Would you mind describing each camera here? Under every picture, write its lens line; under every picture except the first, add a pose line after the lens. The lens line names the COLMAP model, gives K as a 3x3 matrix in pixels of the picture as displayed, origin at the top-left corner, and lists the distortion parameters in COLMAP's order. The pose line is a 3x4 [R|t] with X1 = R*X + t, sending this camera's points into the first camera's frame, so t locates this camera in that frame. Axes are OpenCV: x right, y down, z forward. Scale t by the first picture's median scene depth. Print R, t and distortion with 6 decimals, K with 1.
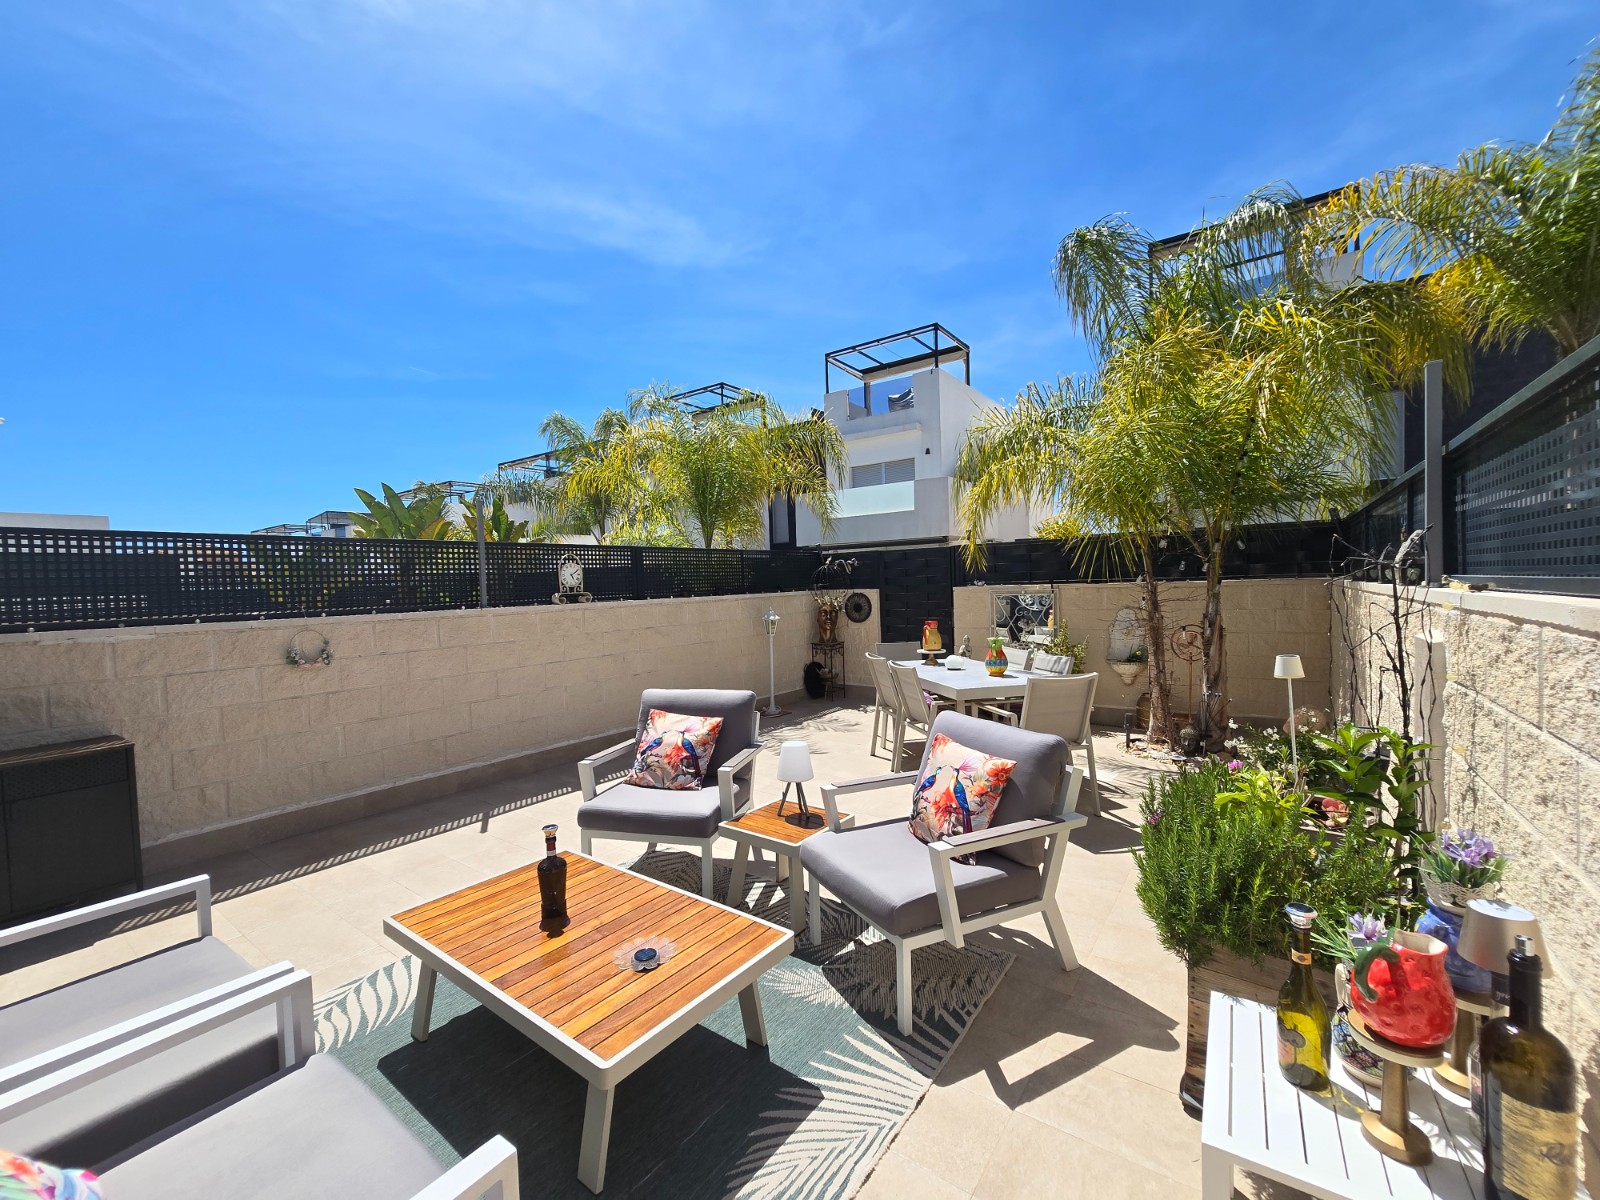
lens RADIAL K [[656.0, 0, 797.9], [0, 656.0, 595.0], [0, 0, 1]] dist [0.000522, 0.000202]
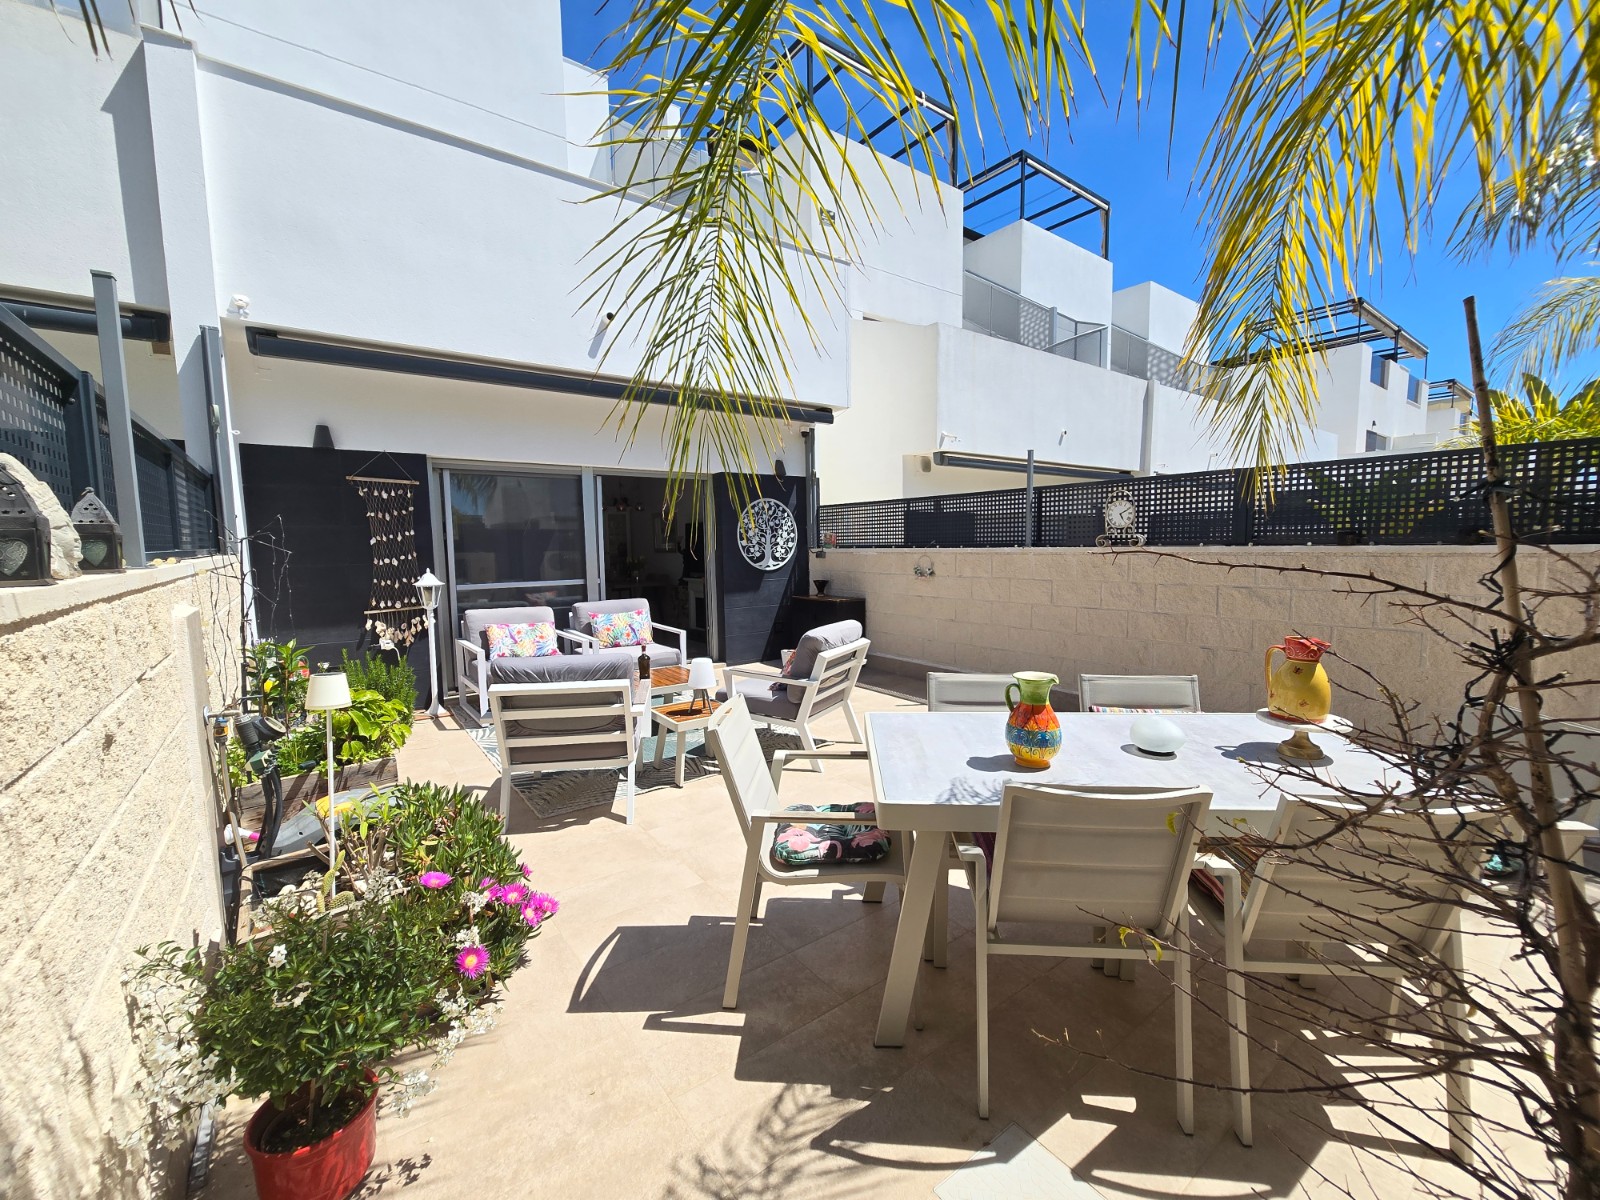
lens RADIAL K [[656.0, 0, 798.1], [0, 656.0, 597.4], [0, 0, 1]] dist [0.000522, 0.000202]
pose [[-0.287345, 0.125678, -0.949546, 0.634166], [0.013276, 0.991782, 0.127250, -0.038243], [0.957735, 0.023958, -0.286652, 0.841819]]
